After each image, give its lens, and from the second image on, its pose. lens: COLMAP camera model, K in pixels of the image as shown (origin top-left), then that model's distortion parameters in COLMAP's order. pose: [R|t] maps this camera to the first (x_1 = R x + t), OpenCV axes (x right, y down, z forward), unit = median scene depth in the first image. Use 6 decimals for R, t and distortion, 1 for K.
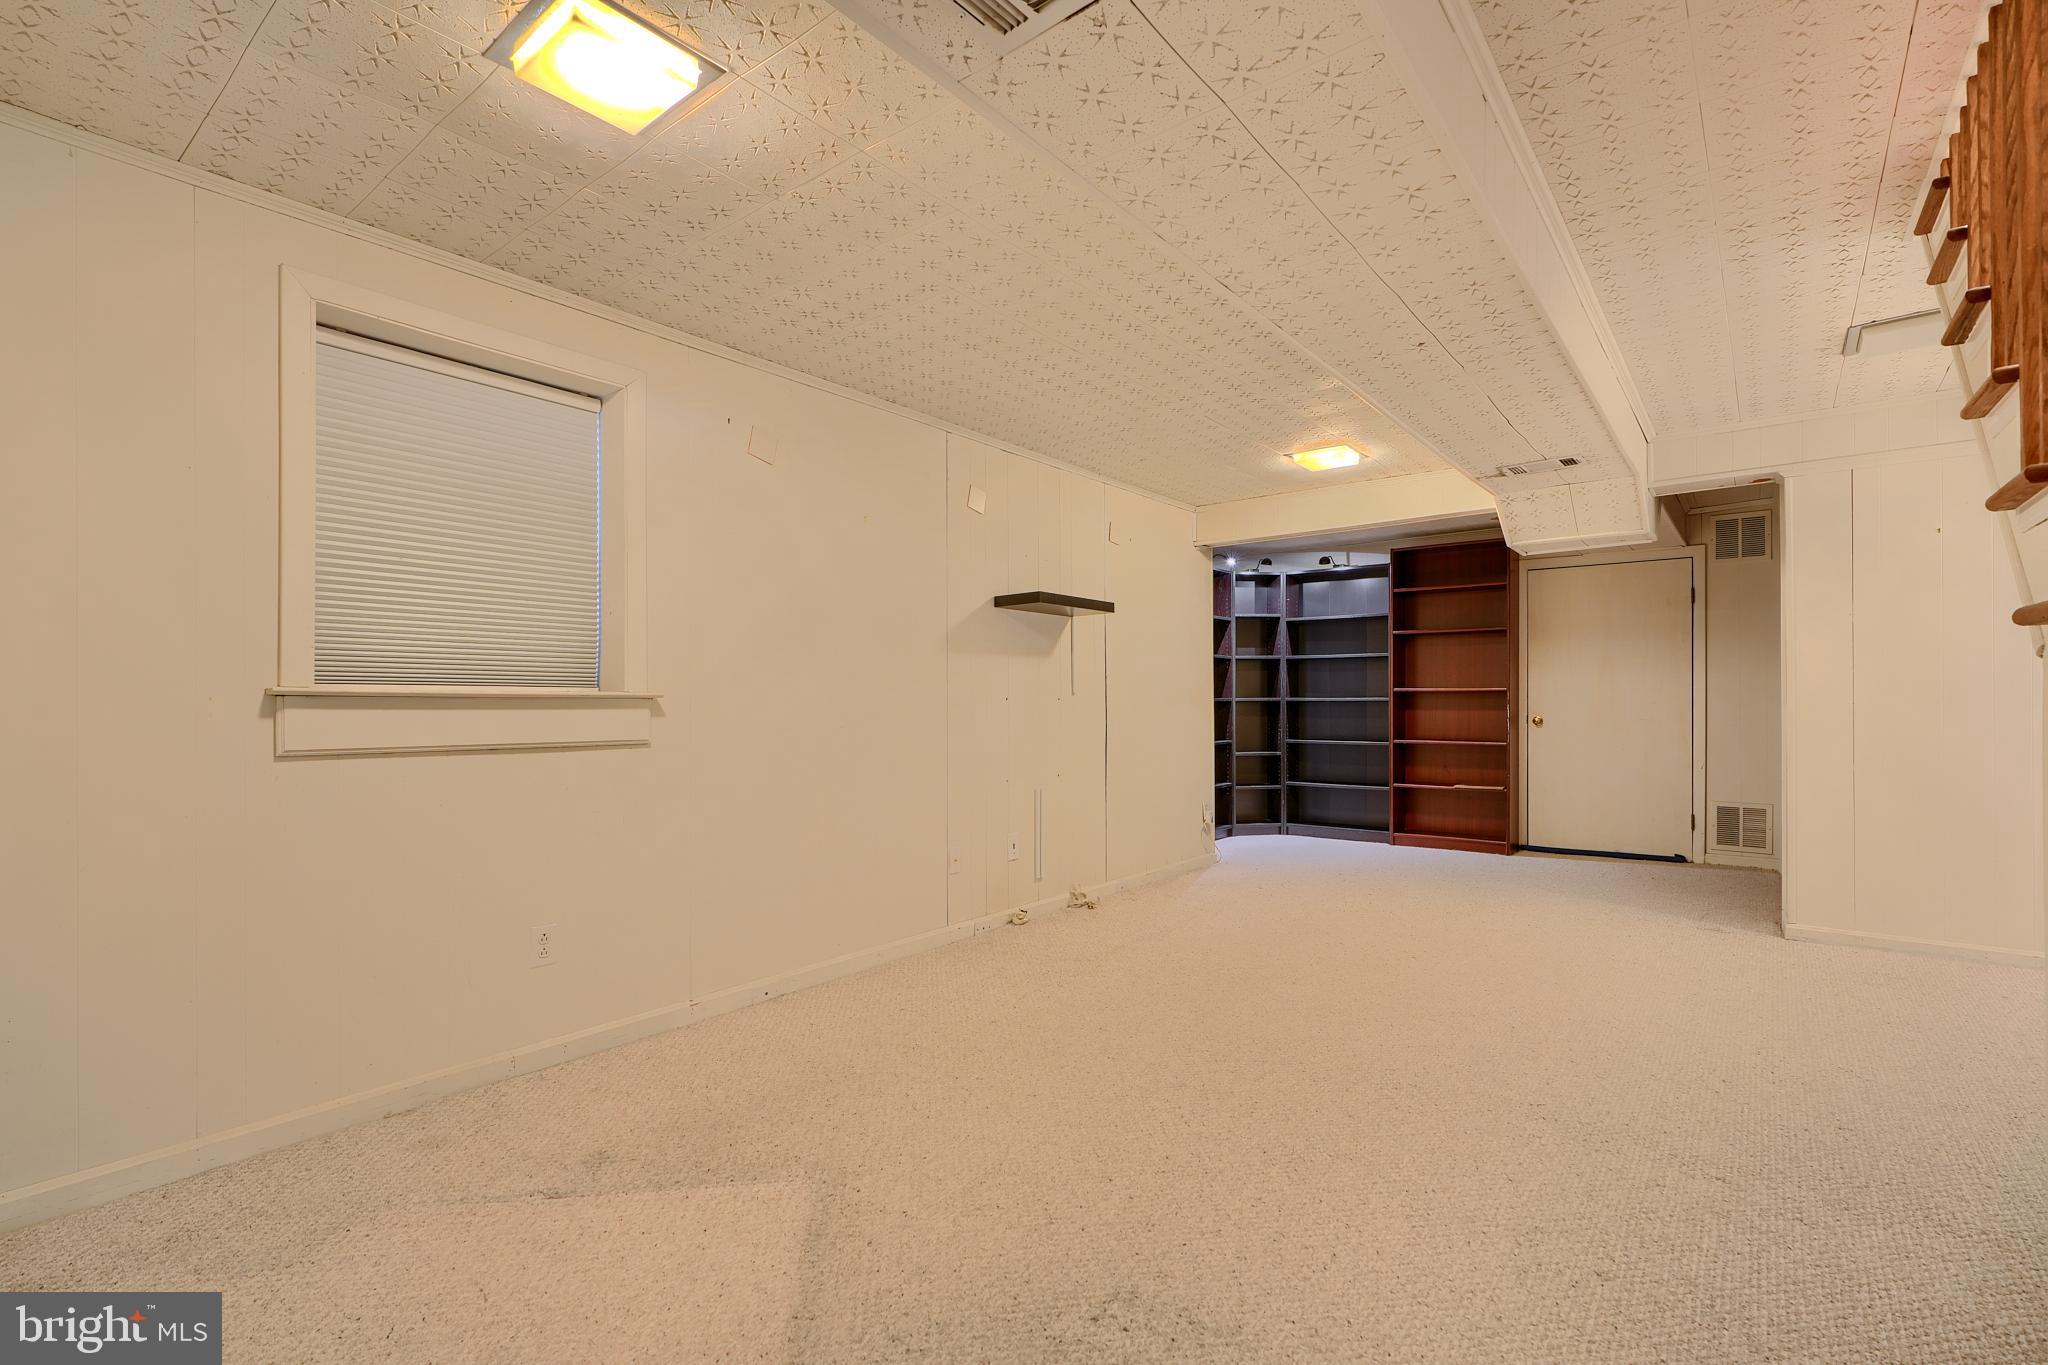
lens RADIAL K [[932.9, 0, 1023.9], [0, 932.9, 702.4], [0, 0, 1]] dist [-0.004622, 0.002799]
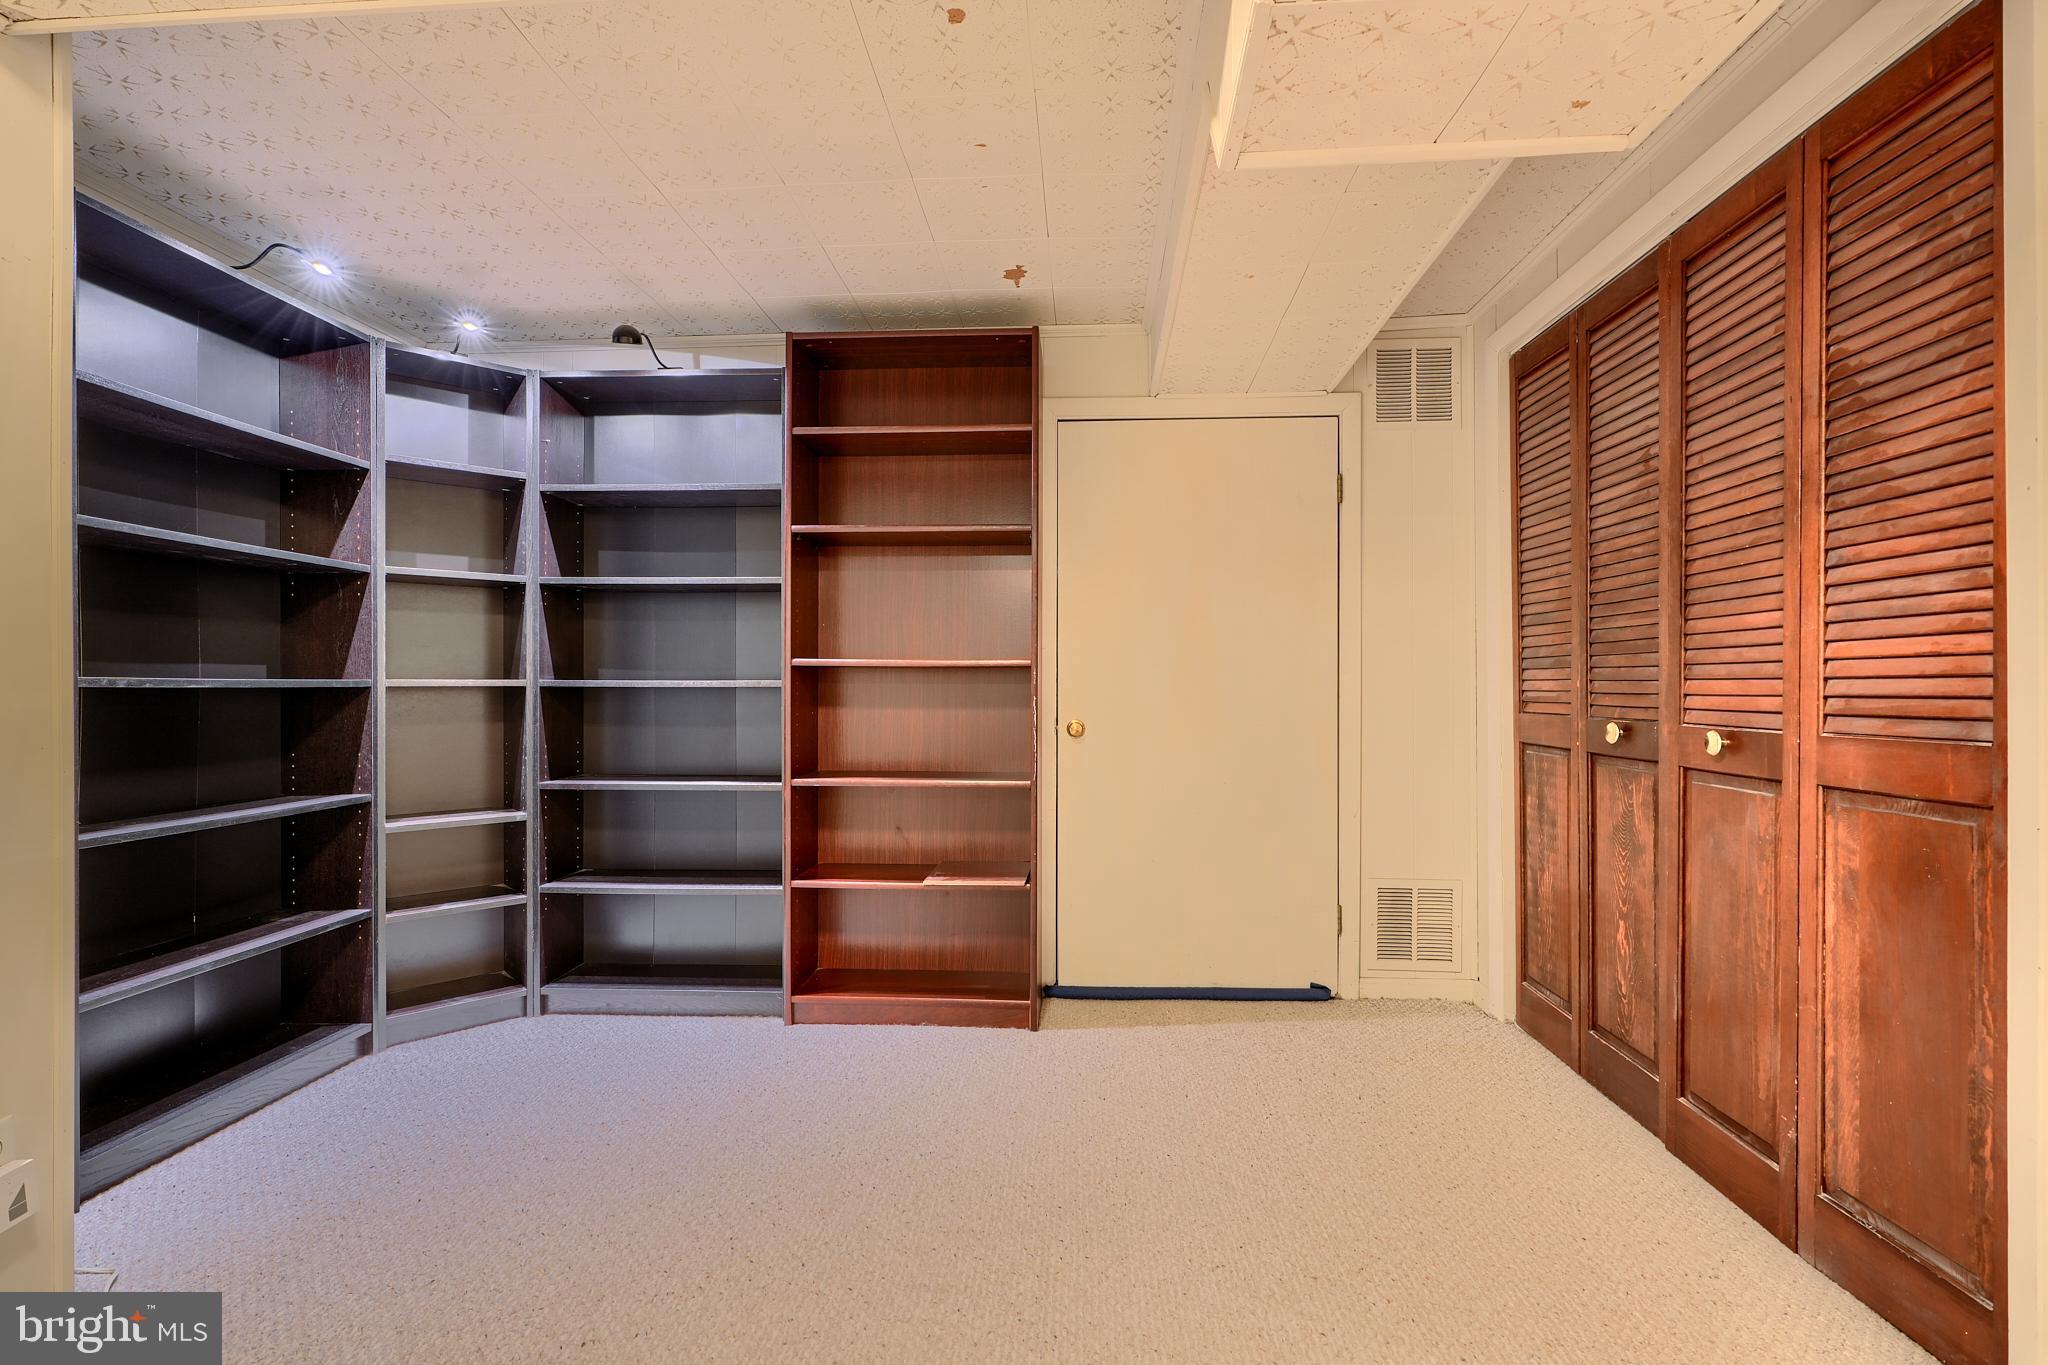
lens RADIAL K [[932.9, 0, 1024.5], [0, 932.9, 694.0], [0, 0, 1]] dist [-0.004622, 0.002799]
pose [[0.819852, -0.000921, 0.572575, 0.229521], [-0.002050, 0.999988, 0.004544, -0.000559], [-0.572572, -0.004899, 0.819840, 0.564849]]
